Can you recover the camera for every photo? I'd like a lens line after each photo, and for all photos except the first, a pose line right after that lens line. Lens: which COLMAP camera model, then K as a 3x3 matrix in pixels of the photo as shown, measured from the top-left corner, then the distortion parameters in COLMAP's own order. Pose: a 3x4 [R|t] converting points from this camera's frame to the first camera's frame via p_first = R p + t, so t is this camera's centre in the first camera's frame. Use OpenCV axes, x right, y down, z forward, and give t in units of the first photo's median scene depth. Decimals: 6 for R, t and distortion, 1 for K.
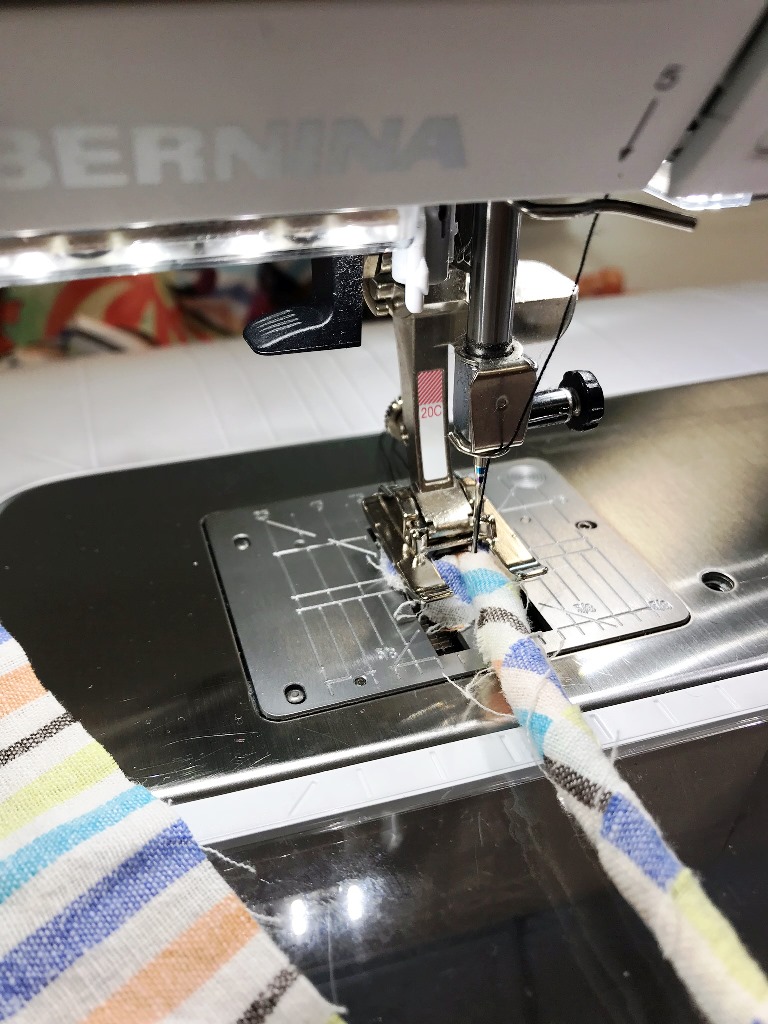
lens RADIAL K [[840.5, 0, 375.9], [0, 840.5, 514.0], [0, 0, 1]] dist [-0.005782, -0.028253]
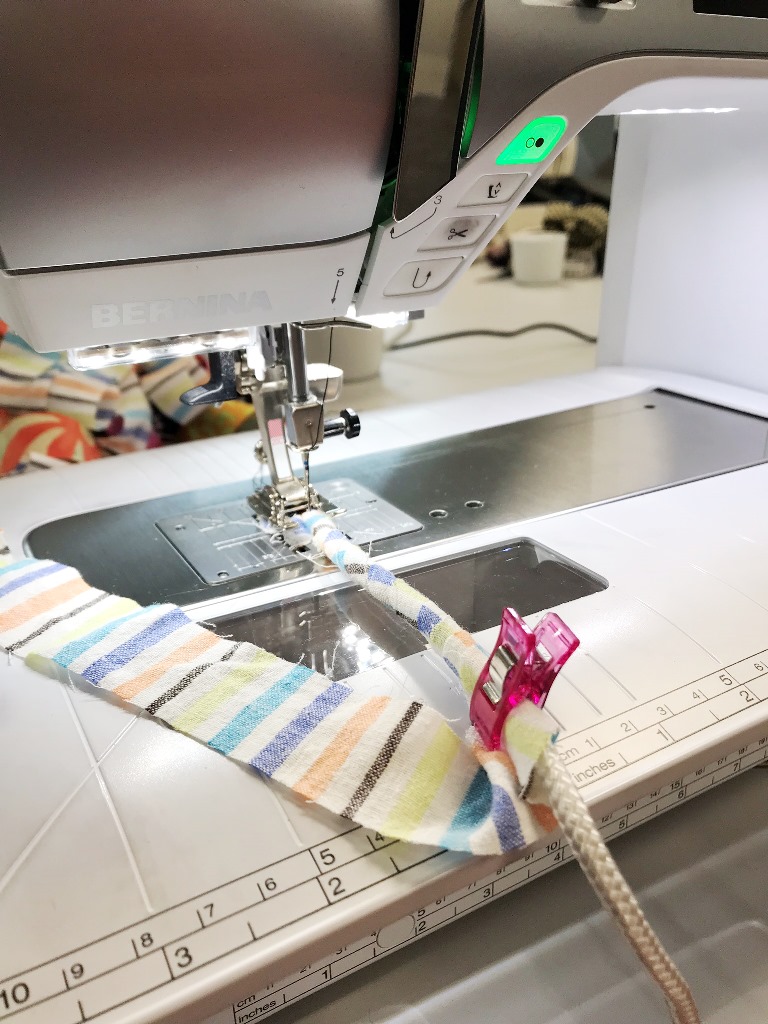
lens RADIAL K [[840.5, 0, 384.7], [0, 840.5, 511.4], [0, 0, 1]] dist [-0.005782, -0.028253]
pose [[0.978277, -0.115409, 0.172205, -0.049724], [0.149405, 0.968388, -0.199756, 0.524417], [-0.143707, 0.221145, 0.964595, -0.977667]]
